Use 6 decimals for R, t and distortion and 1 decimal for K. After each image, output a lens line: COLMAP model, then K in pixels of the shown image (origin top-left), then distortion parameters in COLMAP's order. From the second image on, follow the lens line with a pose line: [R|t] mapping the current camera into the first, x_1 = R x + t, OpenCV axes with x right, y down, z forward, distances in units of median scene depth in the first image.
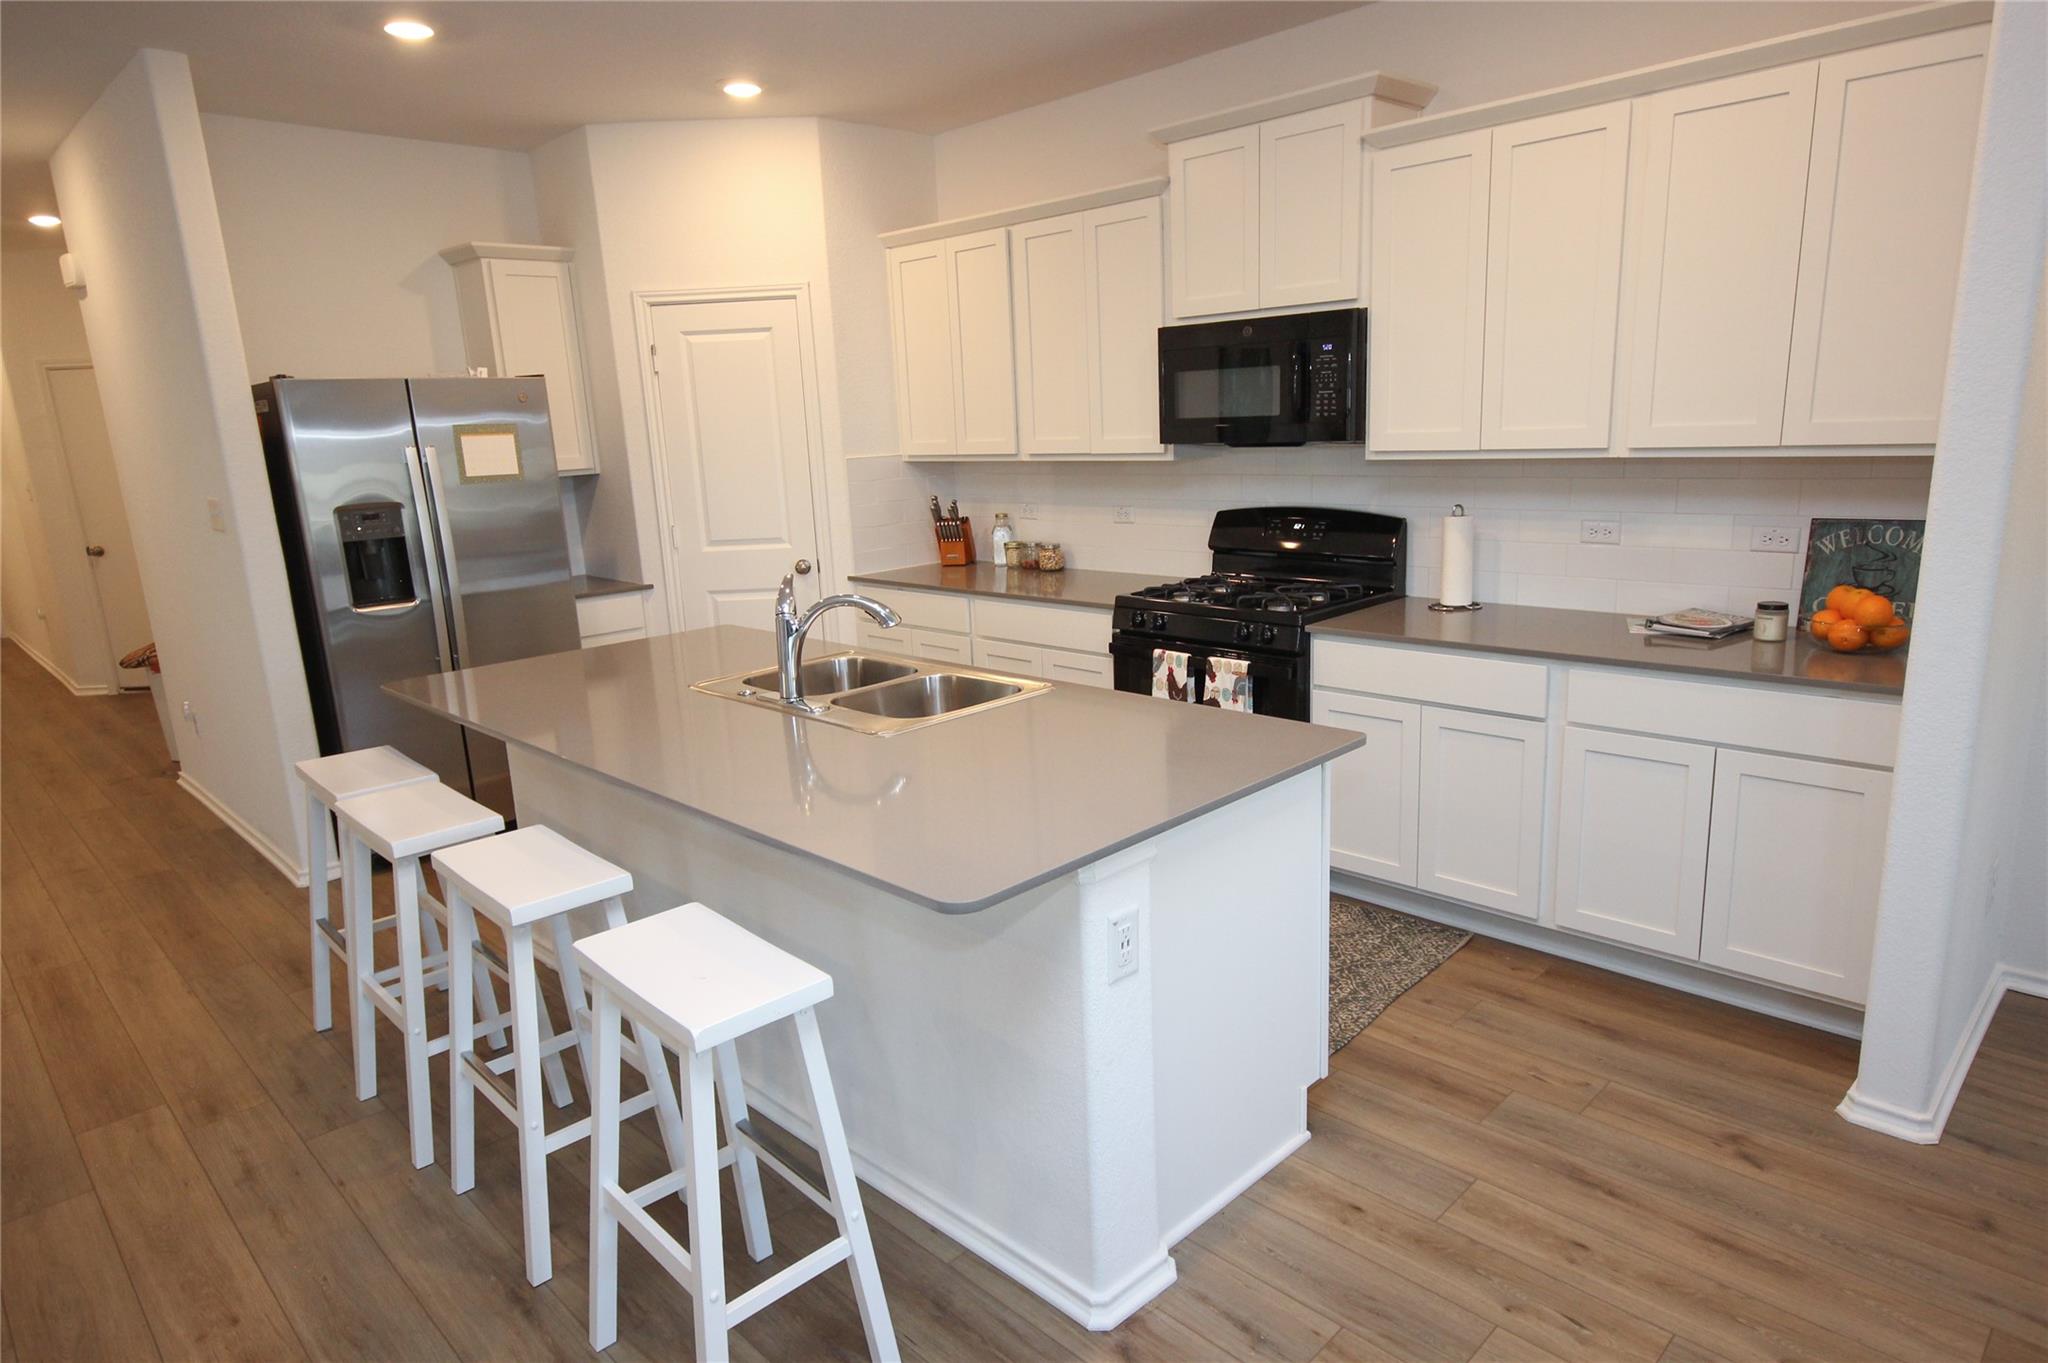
lens RADIAL K [[1201.8, 0, 1033.7], [0, 1201.8, 695.7], [0, 0, 1]] dist [0.013439, 0.000515]
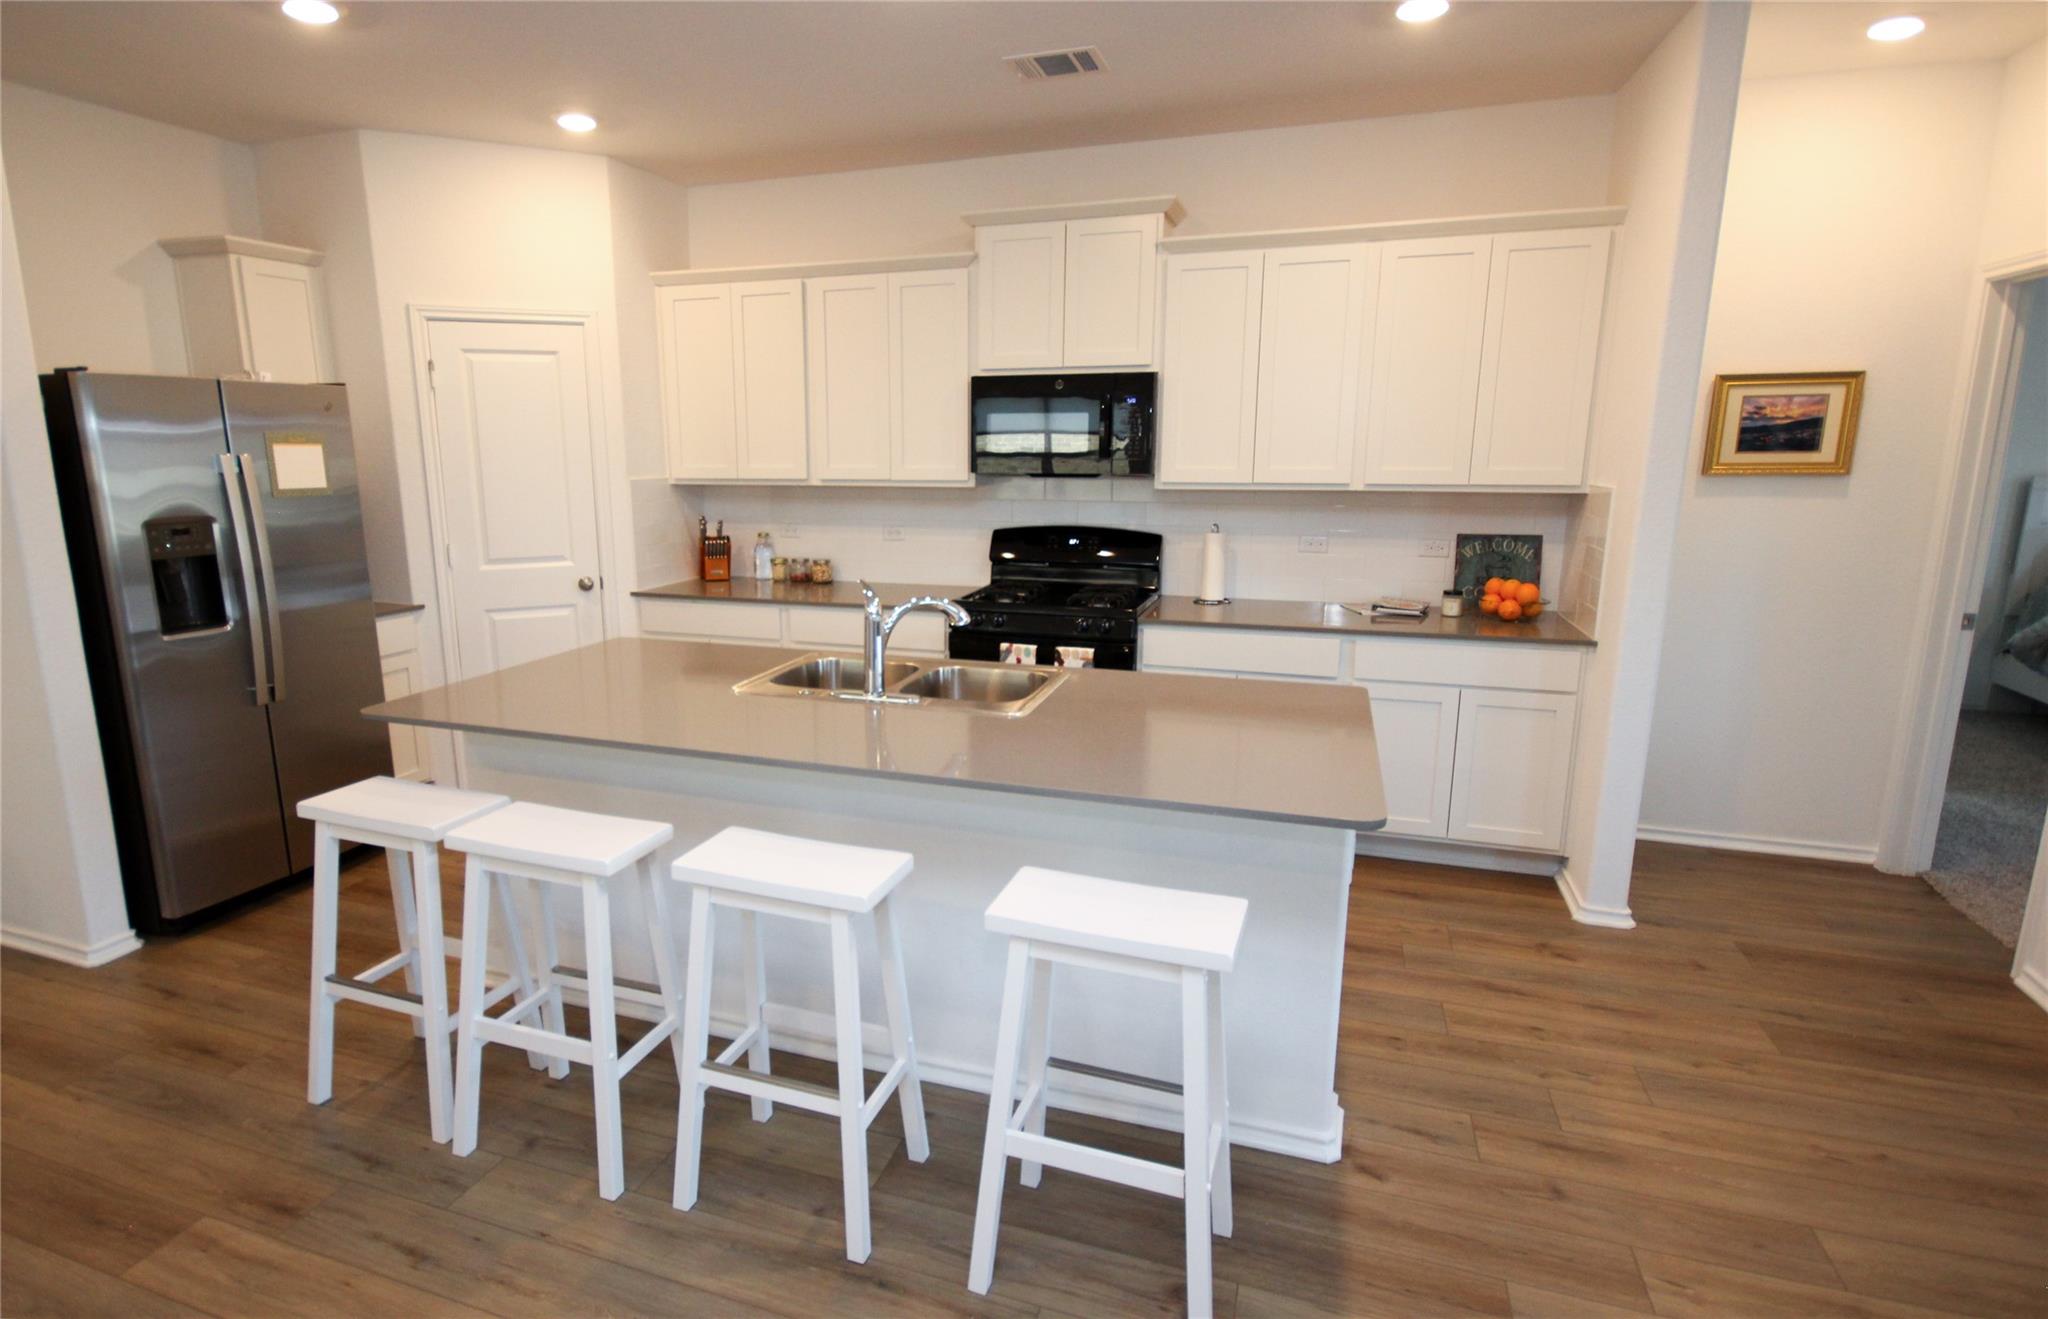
lens RADIAL K [[1034.4, 0, 1021.9], [0, 1034.4, 664.1], [0, 0, 1]] dist [-0.002006, 0.002255]
pose [[0.906665, -0.050724, 0.418790, -0.316036], [0.063596, 0.997834, -0.016825, 0.000509], [-0.417029, 0.041888, 0.907927, 0.059828]]
